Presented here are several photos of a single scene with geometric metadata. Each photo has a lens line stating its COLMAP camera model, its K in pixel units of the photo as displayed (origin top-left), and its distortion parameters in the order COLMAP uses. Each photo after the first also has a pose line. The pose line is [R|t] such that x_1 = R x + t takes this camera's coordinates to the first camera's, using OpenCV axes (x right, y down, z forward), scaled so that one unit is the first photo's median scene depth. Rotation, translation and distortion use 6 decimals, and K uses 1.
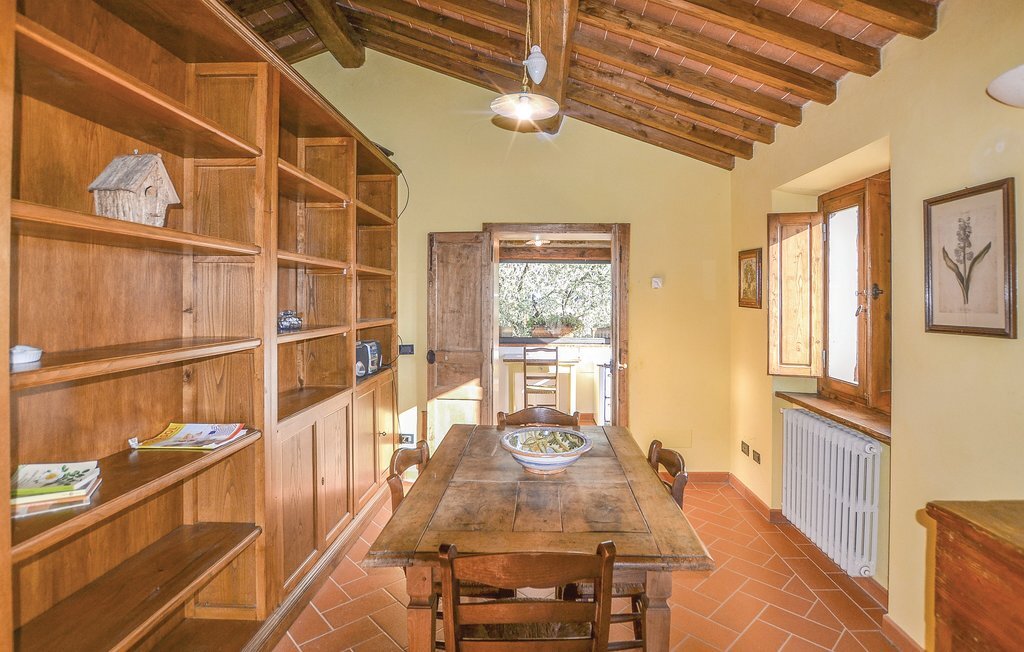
lens RADIAL K [[488.3, 0, 522.5], [0, 488.3, 297.2], [0, 0, 1]] dist [-0.030165, 0.000380]
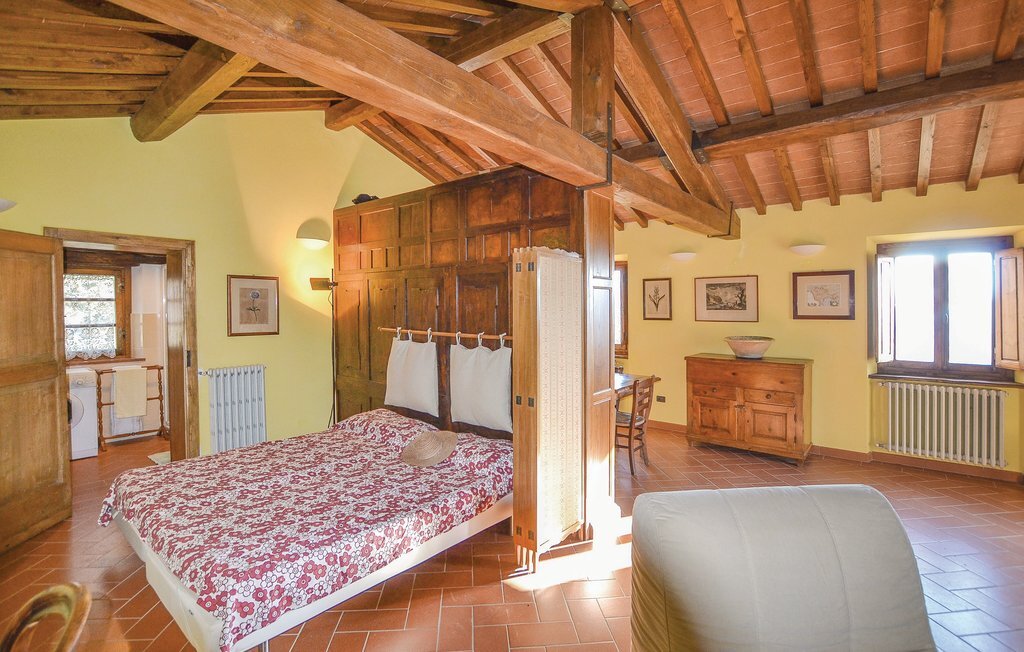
lens RADIAL K [[464.8, 0, 518.4], [0, 464.8, 307.4], [0, 0, 1]] dist [-0.000362, 0.000058]
pose [[0.631431, -0.004075, 0.775422, -2.095041], [-0.003938, 0.999956, 0.008461, -0.035472], [-0.775422, -0.008396, 0.631387, -0.316809]]
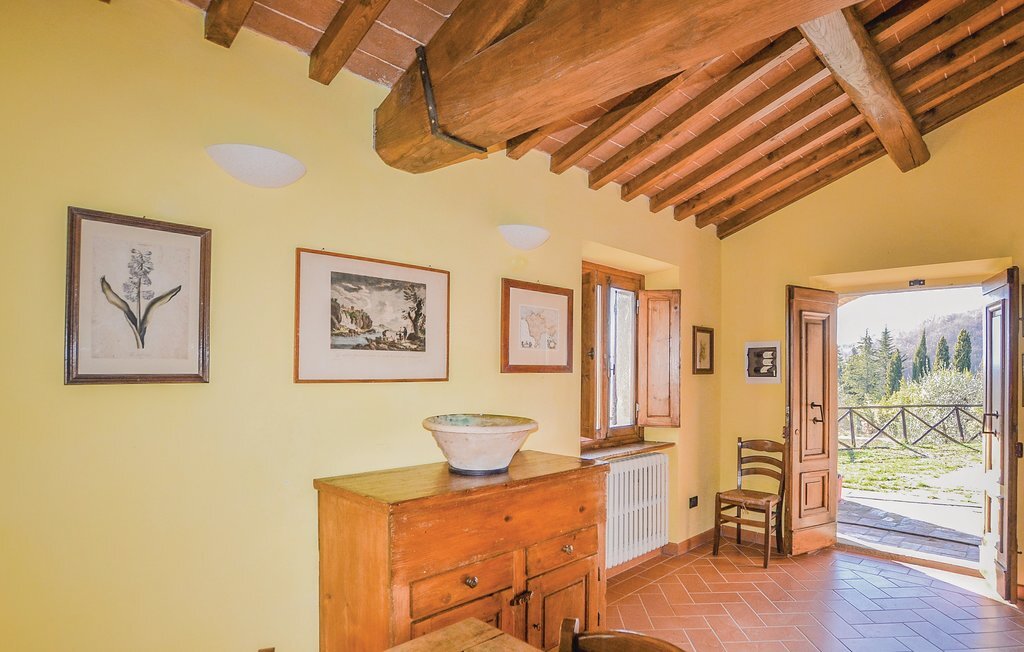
lens RADIAL K [[542.0, 0, 551.9], [0, 542.0, 365.0], [0, 0, 1]] dist [-0.028563, -0.000862]
pose [[-0.742477, 0.000507, 0.669871, -0.258425], [-0.014646, 0.999748, -0.016991, 0.045199], [-0.669711, -0.022427, -0.742283, 1.101105]]
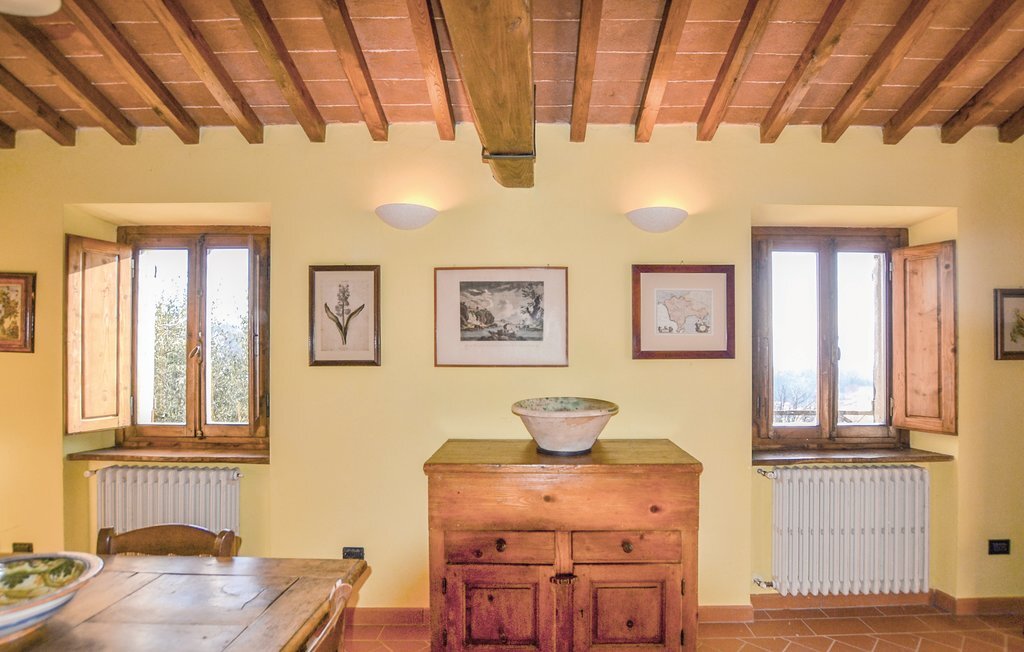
lens RADIAL K [[488.3, 0, 551.4], [0, 488.3, 347.3], [0, 0, 1]] dist [-0.030165, 0.000380]
pose [[-0.021926, 0.001669, 0.999758, -0.497205], [-0.009273, 0.999955, -0.001873, 0.017055], [-0.999717, -0.009311, -0.021909, 0.365738]]
